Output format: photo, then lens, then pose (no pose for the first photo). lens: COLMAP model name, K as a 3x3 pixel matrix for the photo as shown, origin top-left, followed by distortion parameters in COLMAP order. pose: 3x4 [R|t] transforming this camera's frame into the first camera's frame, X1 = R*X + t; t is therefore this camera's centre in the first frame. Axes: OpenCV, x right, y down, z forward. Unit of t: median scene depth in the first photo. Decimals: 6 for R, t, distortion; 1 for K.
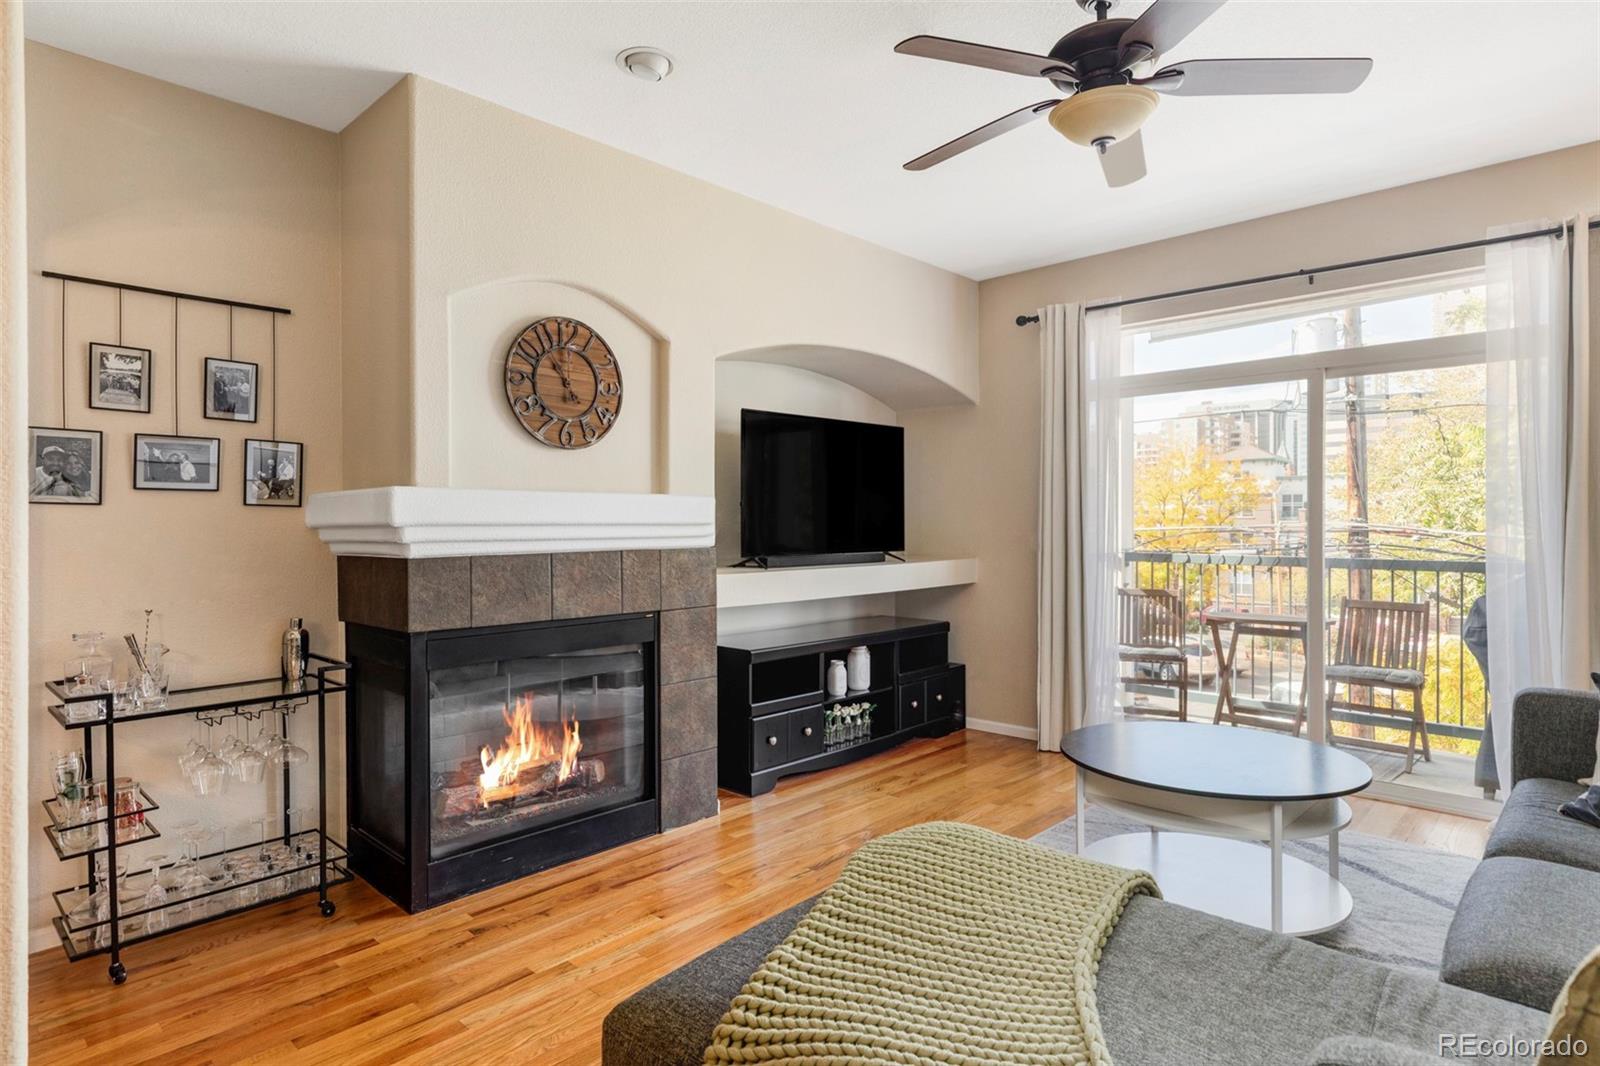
lens RADIAL K [[853.3, 0, 800.0], [0, 853.3, 533.0], [0, 0, 1]] dist [0.003807, 0.000905]
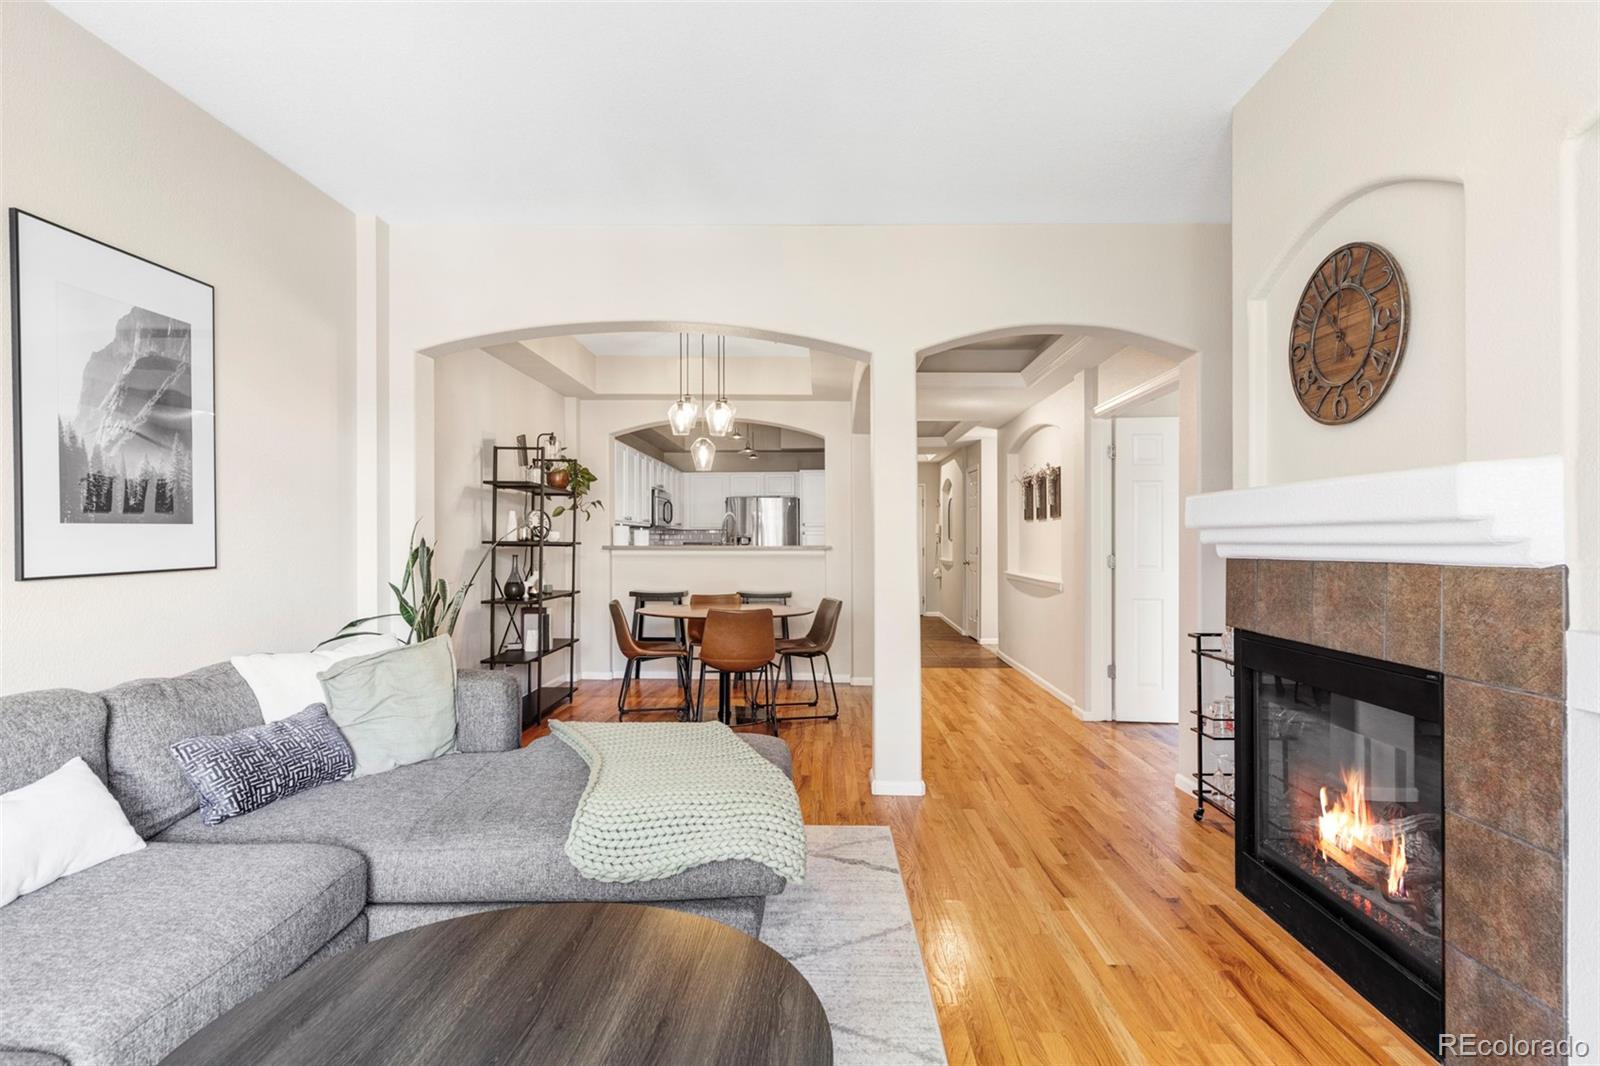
lens RADIAL K [[833.6, 0, 800.0], [0, 833.6, 533.0], [0, 0, 1]] dist [-0.001376, -0.000325]
pose [[-0.749374, 0.000078, -0.662147, 0.515423], [-0.001135, 0.999998, 0.001402, -0.002359], [0.662146, 0.001803, -0.749373, 1.121361]]
